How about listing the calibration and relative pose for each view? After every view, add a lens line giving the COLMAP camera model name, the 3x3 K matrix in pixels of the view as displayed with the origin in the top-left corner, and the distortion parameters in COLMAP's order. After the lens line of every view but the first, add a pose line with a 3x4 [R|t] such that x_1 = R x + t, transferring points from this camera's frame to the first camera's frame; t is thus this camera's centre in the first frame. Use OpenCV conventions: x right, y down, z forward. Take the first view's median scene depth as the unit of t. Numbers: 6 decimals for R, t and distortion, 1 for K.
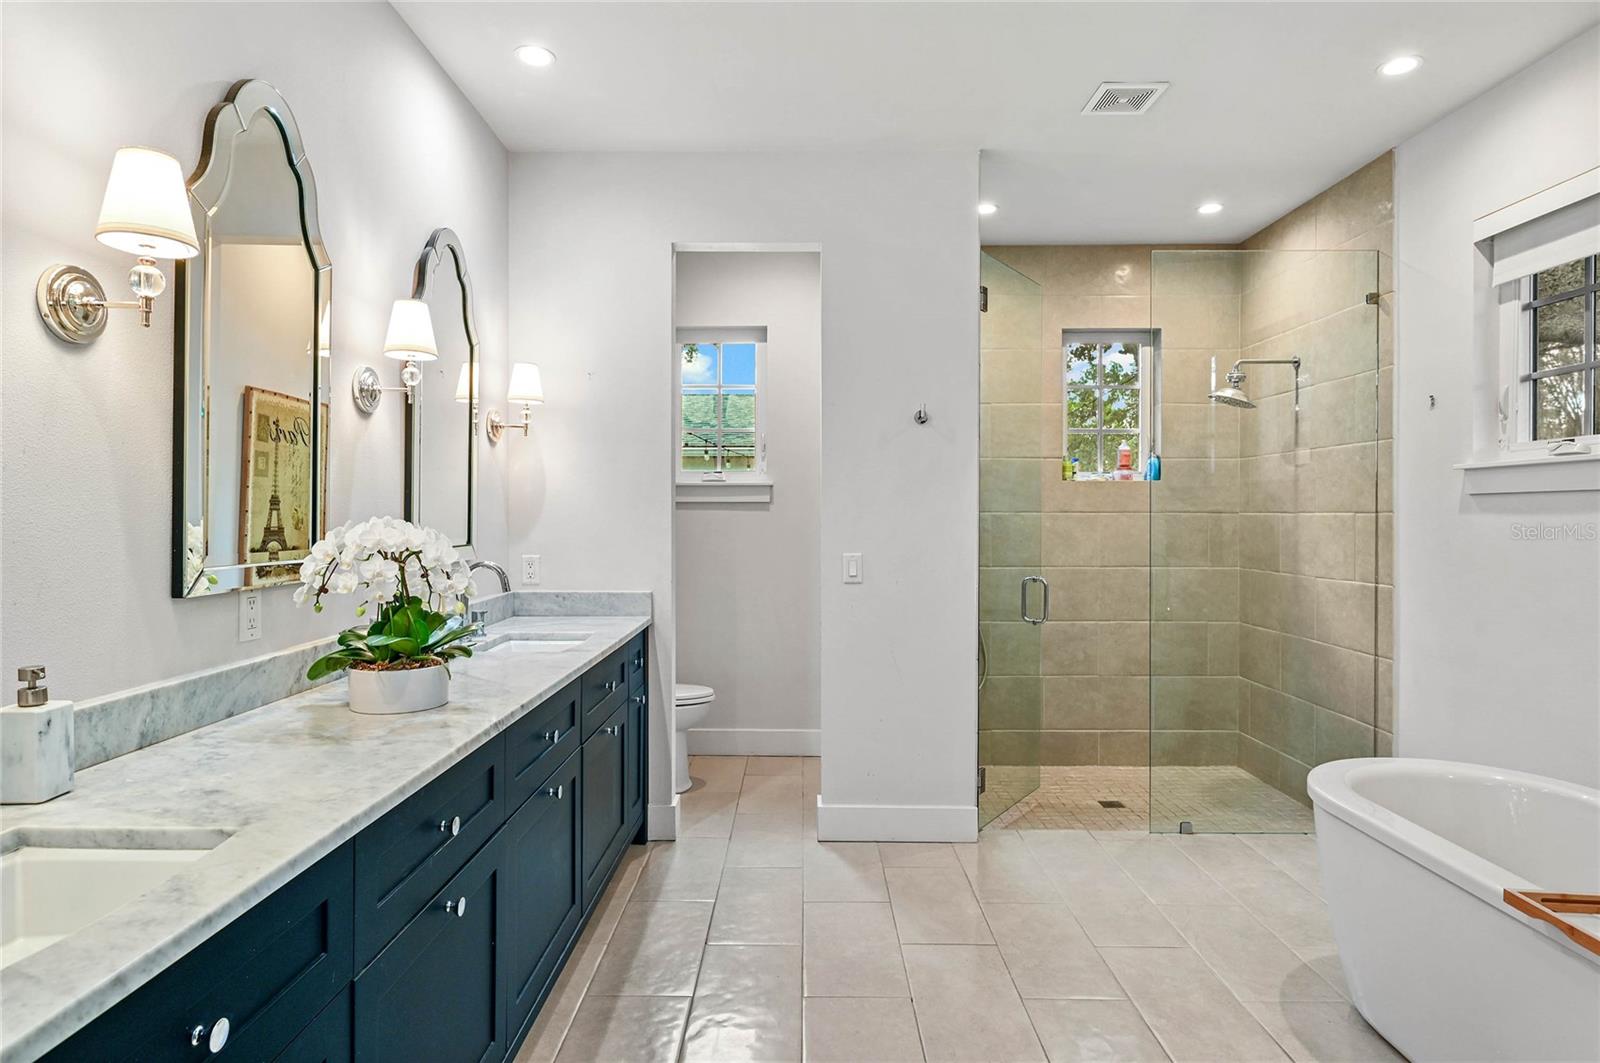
lens RADIAL K [[887.4, 0, 795.4], [0, 887.4, 524.3], [0, 0, 1]] dist [0.004070, -0.000038]
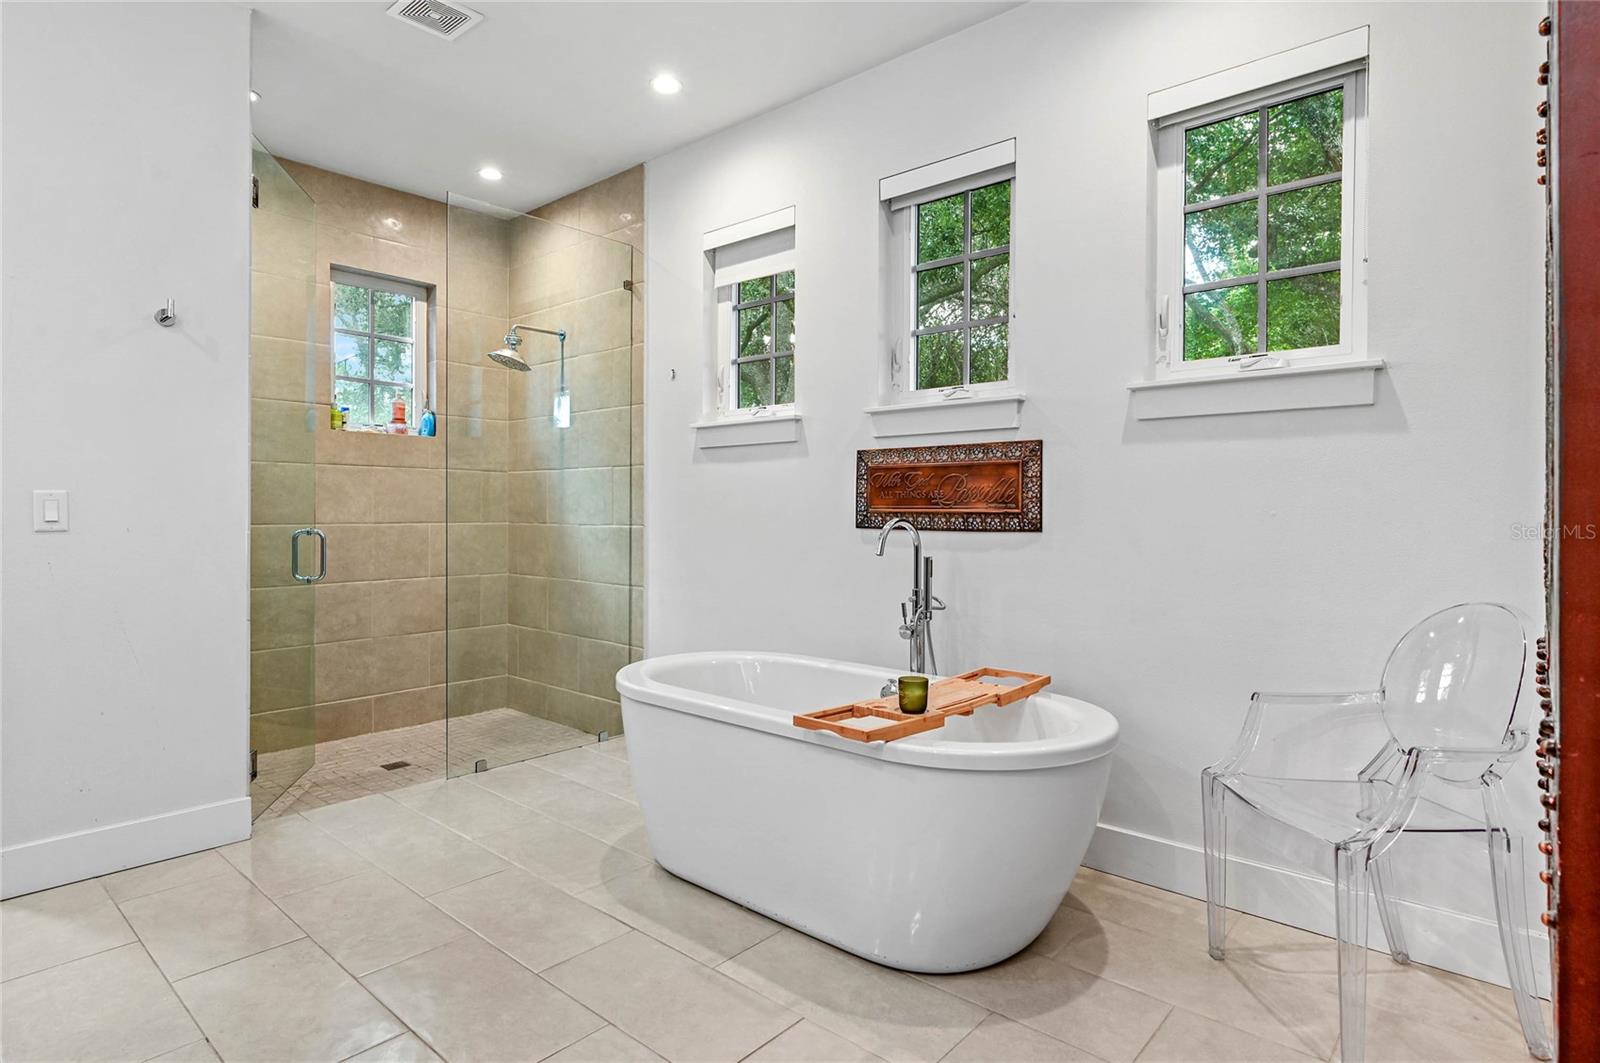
lens RADIAL K [[836.7, 0, 801.4], [0, 836.7, 521.9], [0, 0, 1]] dist [-0.006804, 0.000440]
pose [[0.649754, -0.007171, 0.760111, -0.050457], [0.002782, 0.999971, 0.007055, 0.052746], [-0.760139, -0.002469, 0.649755, 0.090161]]
